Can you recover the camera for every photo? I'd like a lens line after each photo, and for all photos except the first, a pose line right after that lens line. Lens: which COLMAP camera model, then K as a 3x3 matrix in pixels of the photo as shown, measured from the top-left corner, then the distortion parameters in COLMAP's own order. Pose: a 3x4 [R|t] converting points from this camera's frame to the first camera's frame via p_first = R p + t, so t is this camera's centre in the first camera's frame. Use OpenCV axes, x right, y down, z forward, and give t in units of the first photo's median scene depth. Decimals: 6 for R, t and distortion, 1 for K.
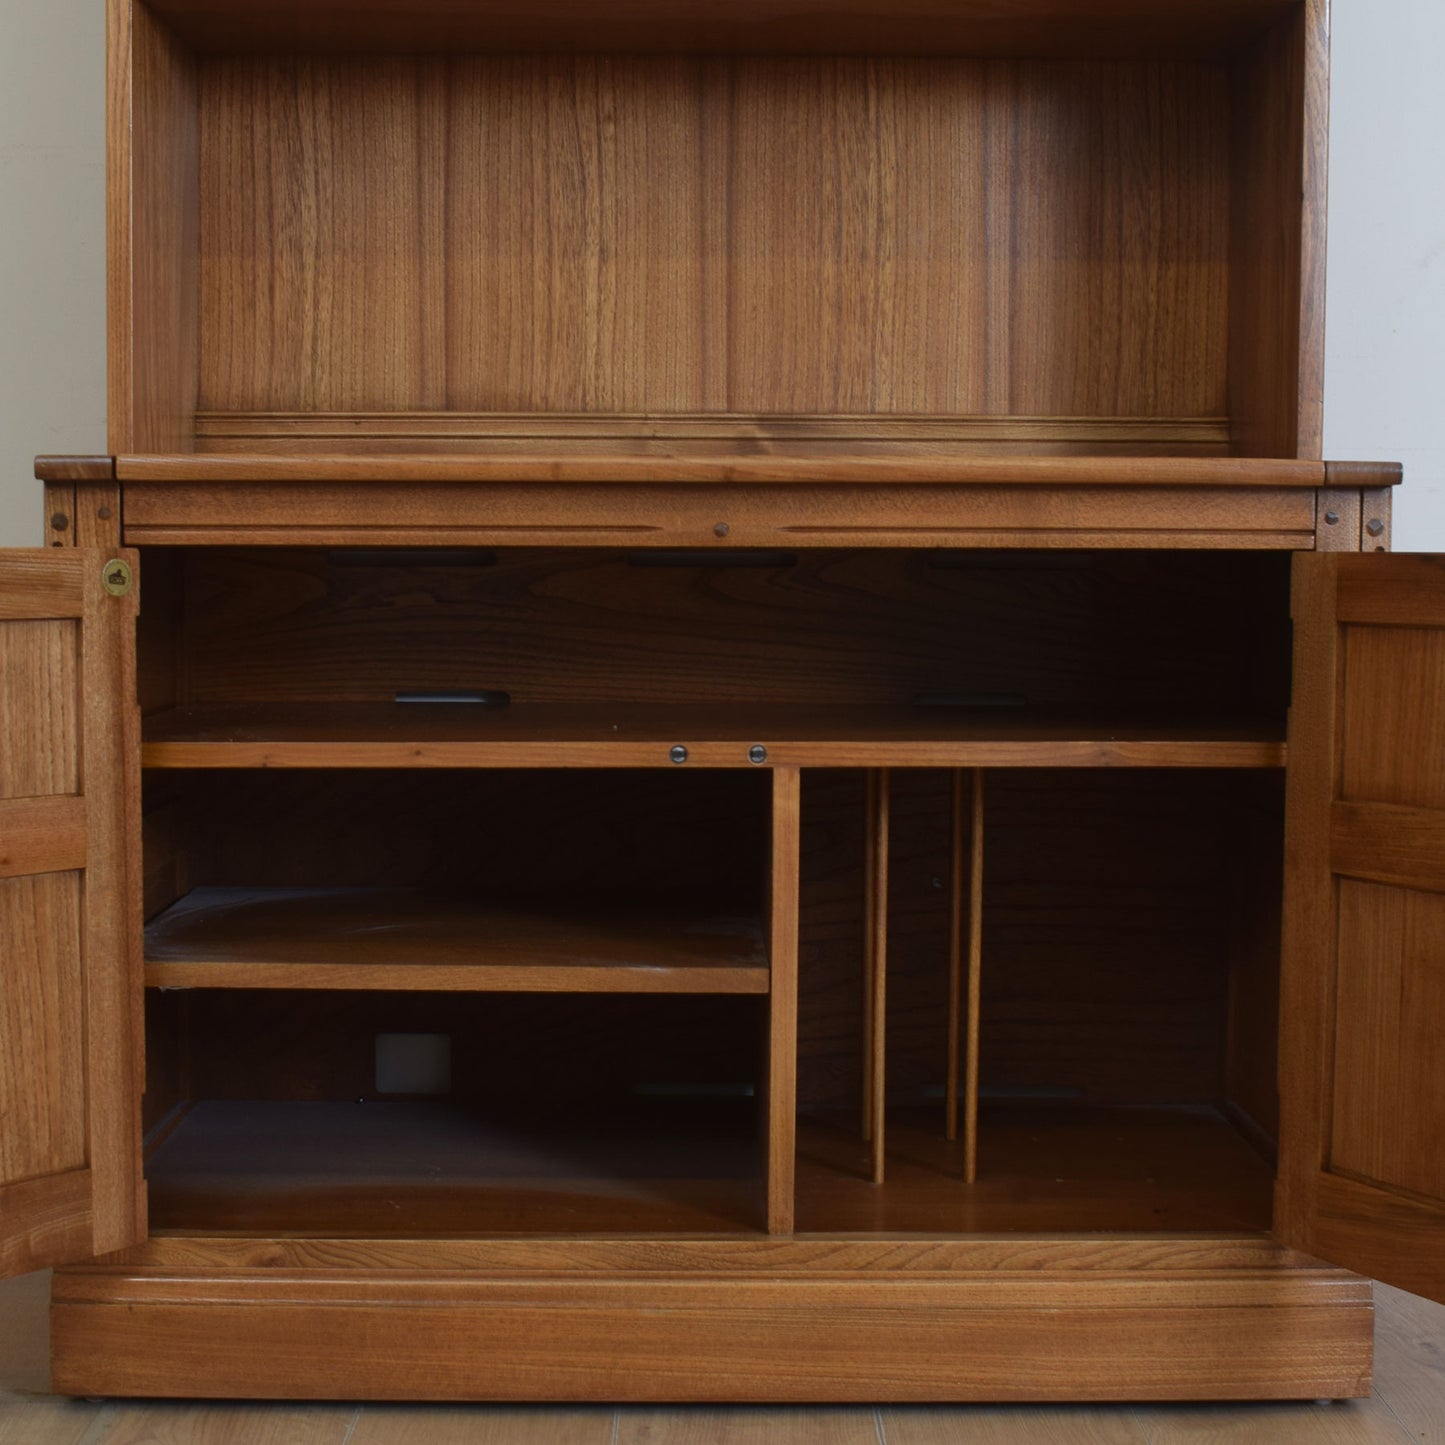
lens RADIAL K [[2451.3, 0, 695.4], [0, 2451.3, 725.6], [0, 0, 1]] dist [-0.072925, -0.061363]
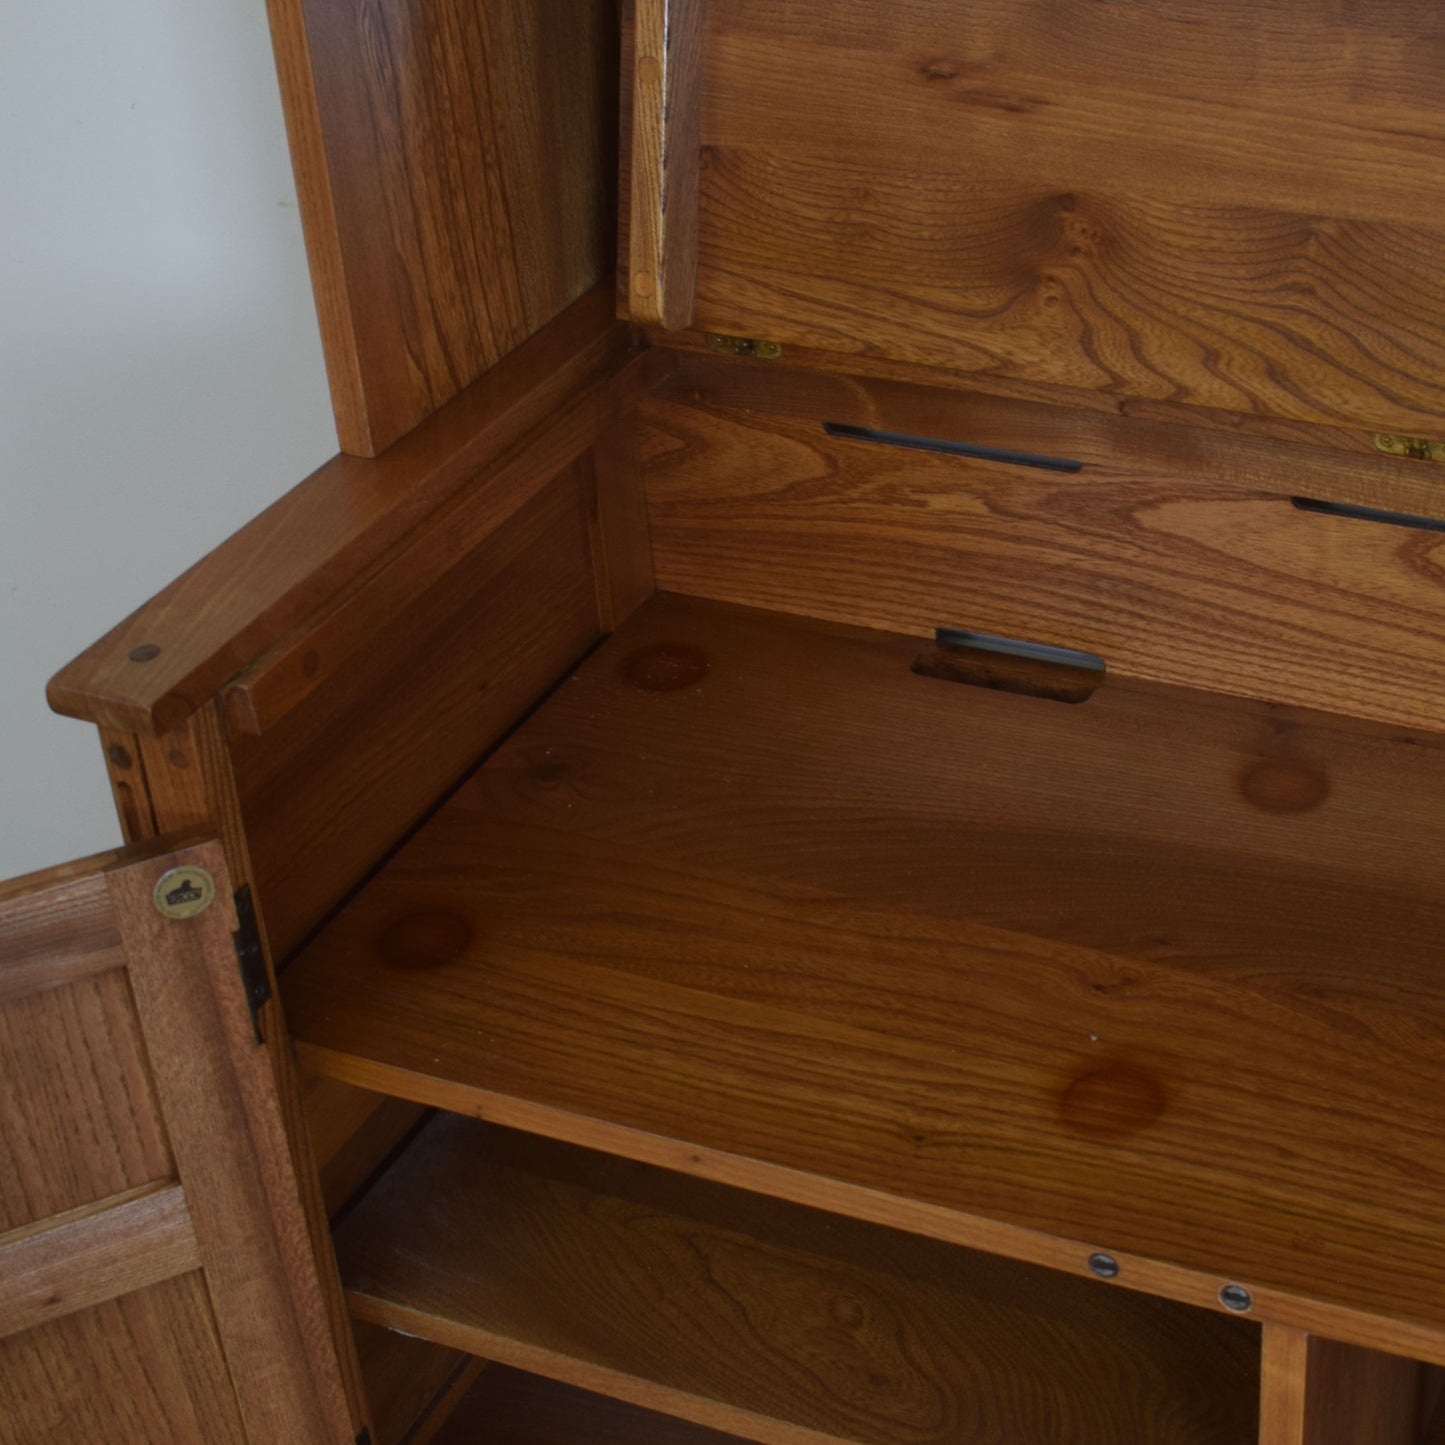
lens RADIAL K [[2660.1, 0, 1046.4], [0, 2660.1, 579.1], [0, 0, 1]] dist [-0.077802, -0.019676]
pose [[0.931385, 0.159558, -0.327204, 0.156084], [-0.000891, 0.899823, 0.436253, -0.398701], [0.364034, -0.406028, 0.838224, 0.541597]]
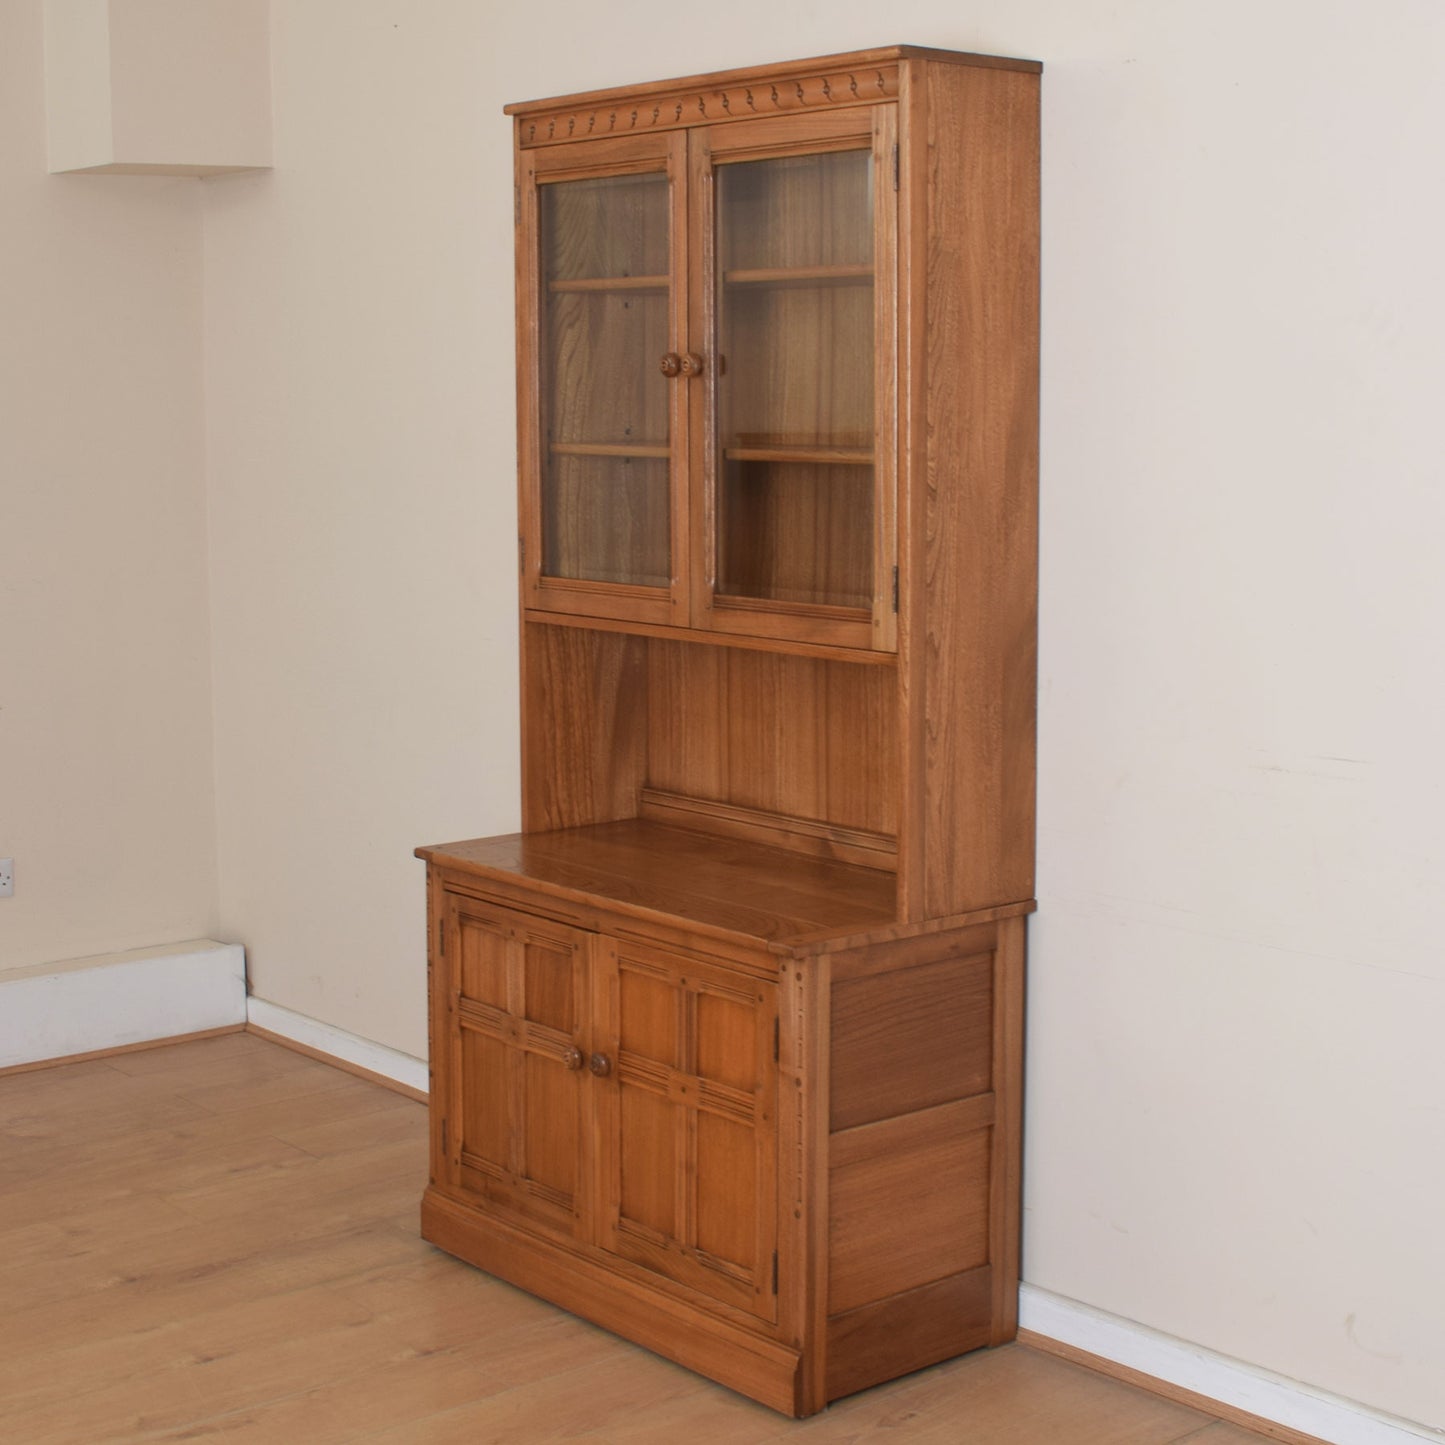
lens RADIAL K [[2444.8, 0, 773.3], [0, 2444.8, 626.0], [0, 0, 1]] dist [-0.075235, -0.118964]
pose [[0.650097, 0.068965, -0.756715, 1.684650], [-0.055368, 0.997525, 0.043344, -0.434518], [0.757831, 0.013720, 0.652307, -0.282374]]
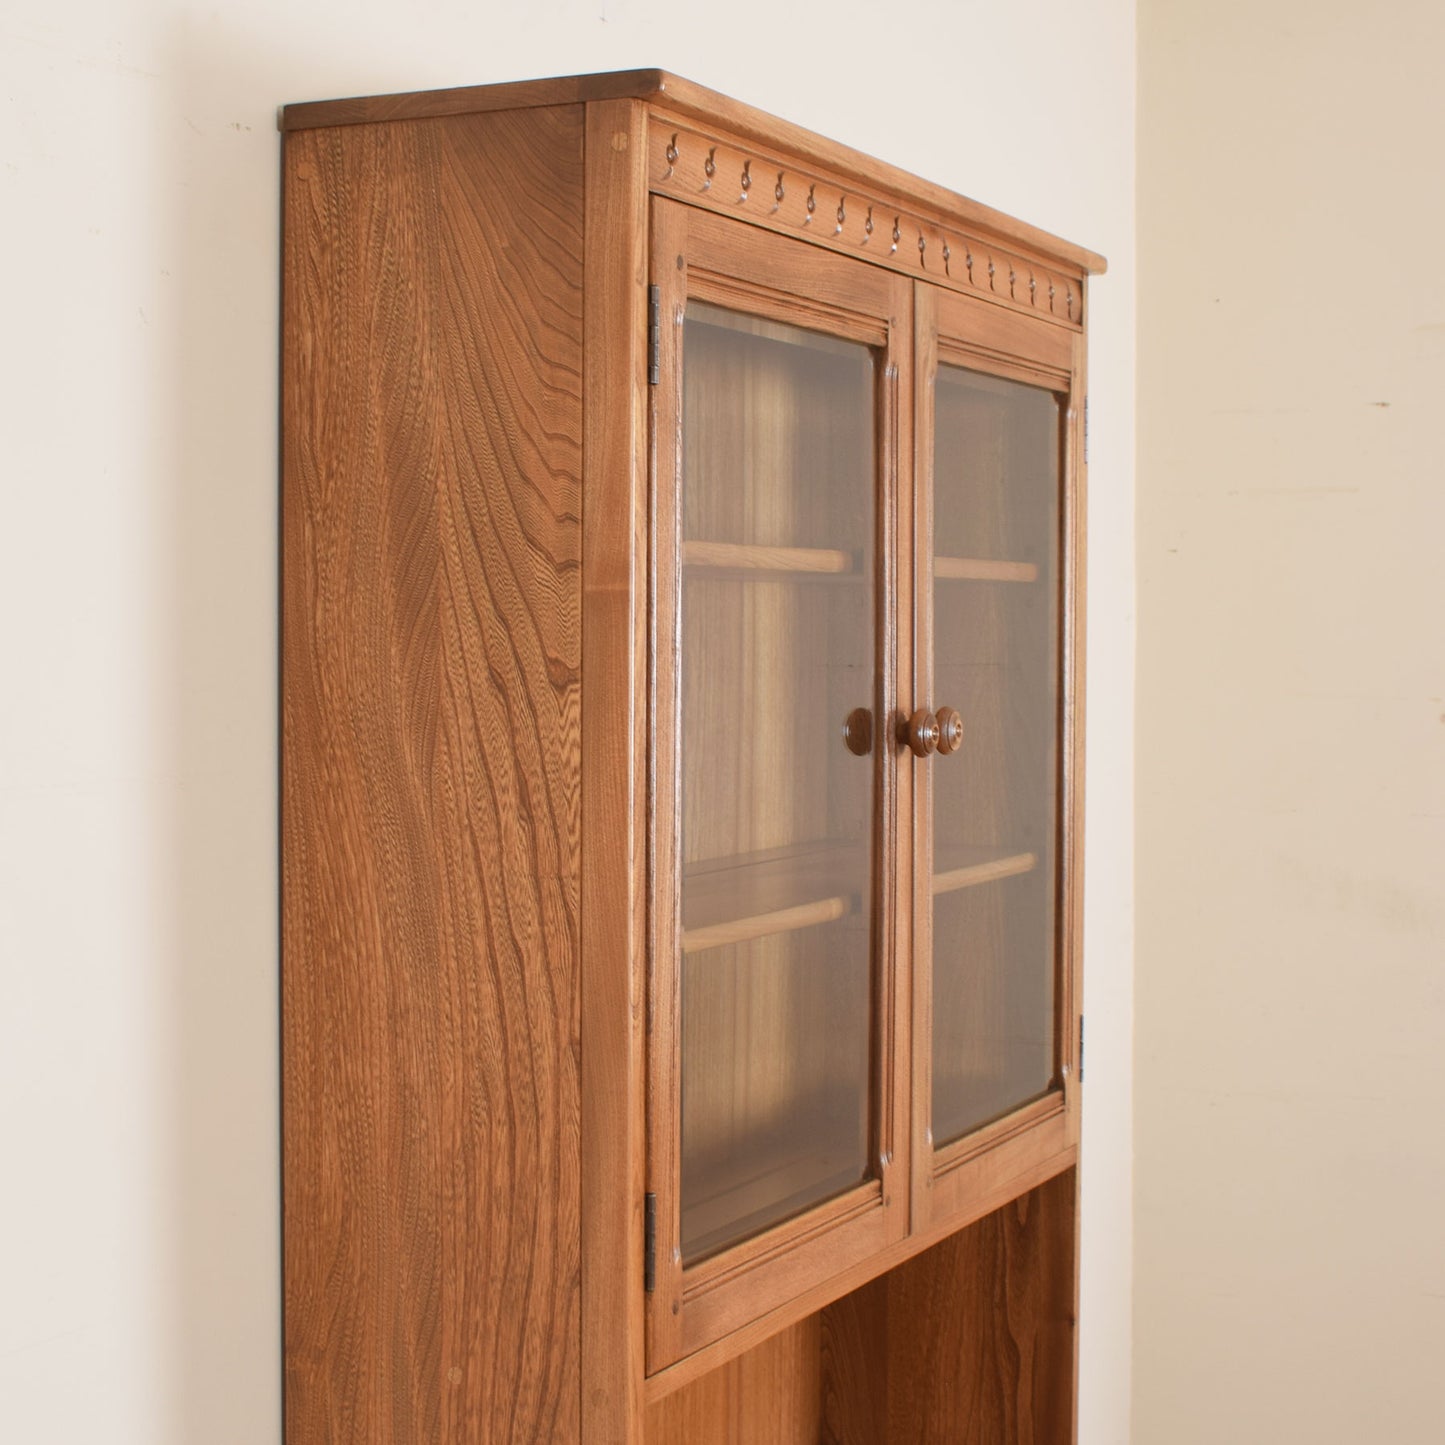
lens RADIAL K [[2777.6, 0, 722.1], [0, 2777.6, 625.6], [0, 0, 1]] dist [-0.037366, -0.242825]
pose [[0.425492, -0.000929, 0.904962, -1.158701], [0.068674, 0.997149, -0.031265, -0.579139], [-0.902353, 0.075450, 0.424343, 0.588900]]
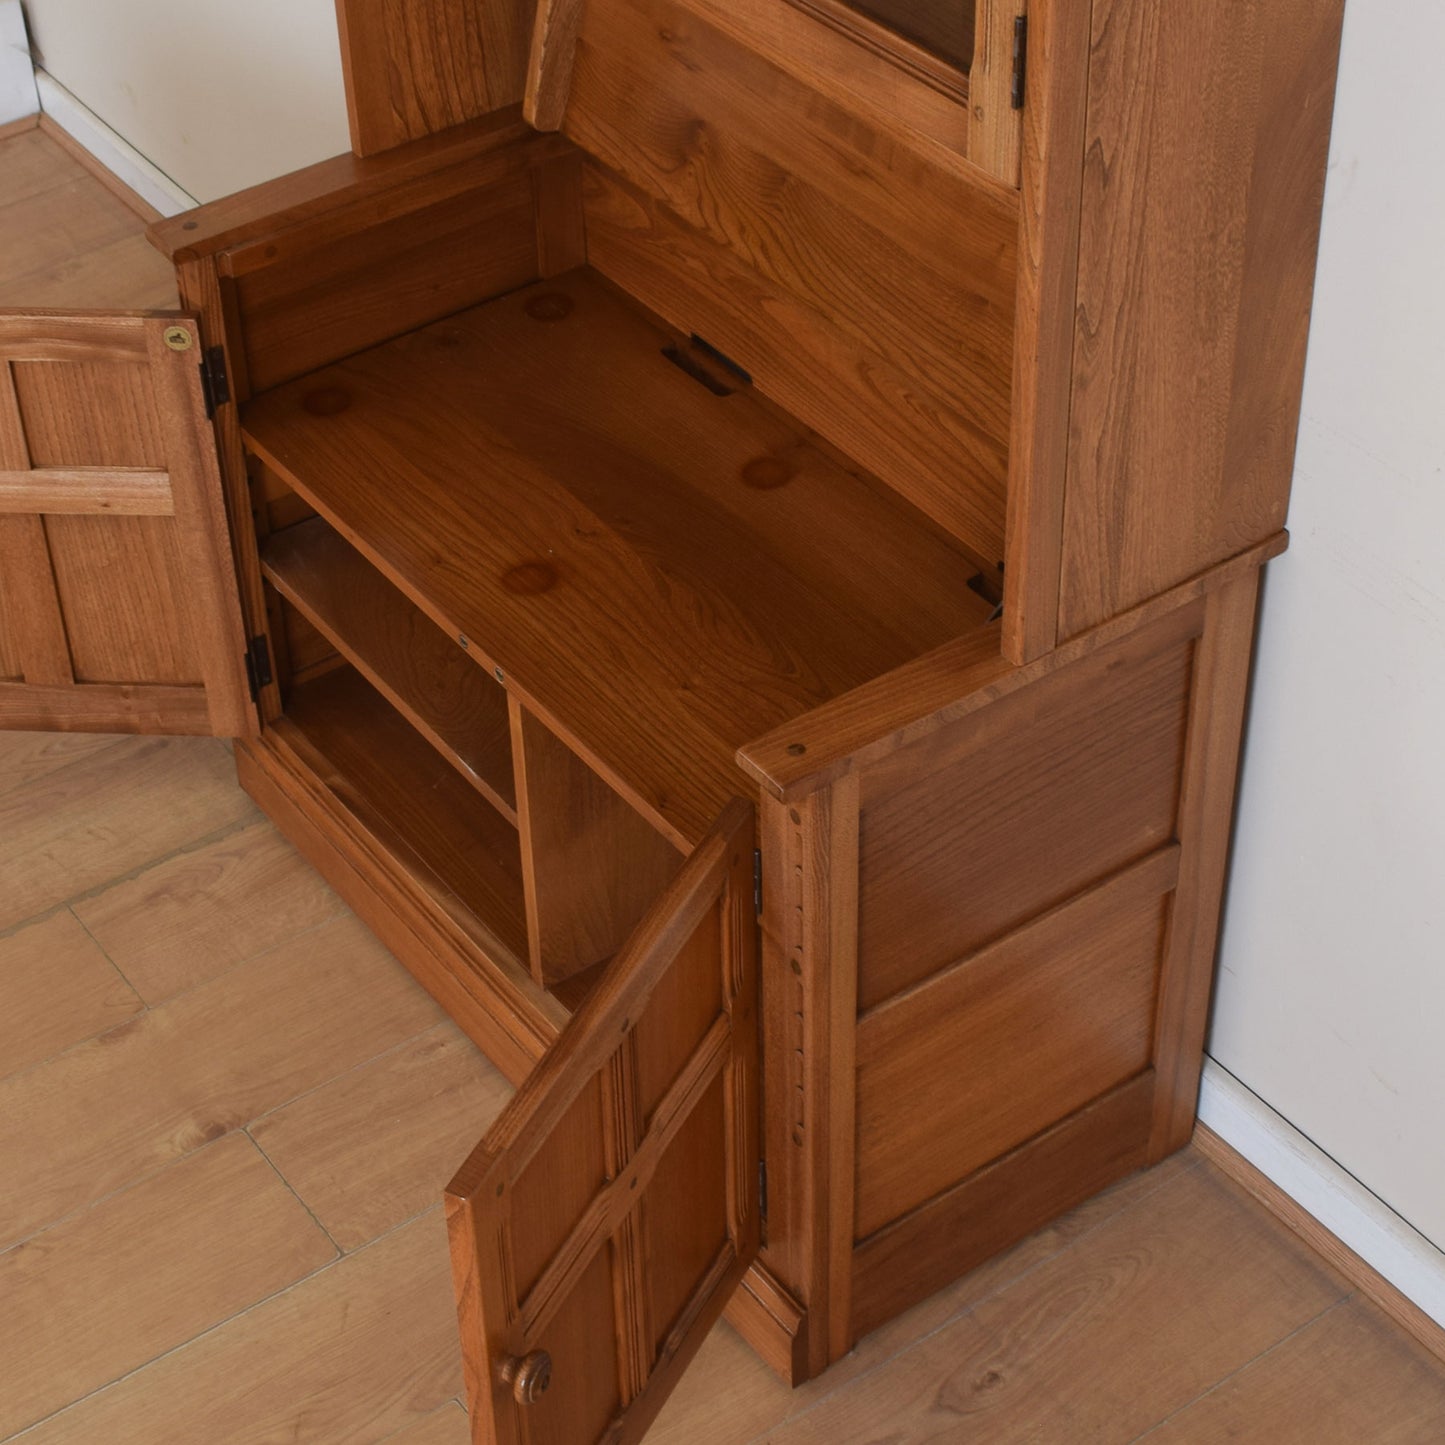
lens RADIAL K [[2959.4, 0, 706.0], [0, 2959.4, 644.1], [0, 0, 1]] dist [-0.072918, -0.174630]
pose [[0.578645, 0.496139, -0.647314, 0.984143], [-0.031399, 0.806650, 0.590195, -0.832004], [0.814975, -0.321189, 0.482342, 0.403310]]
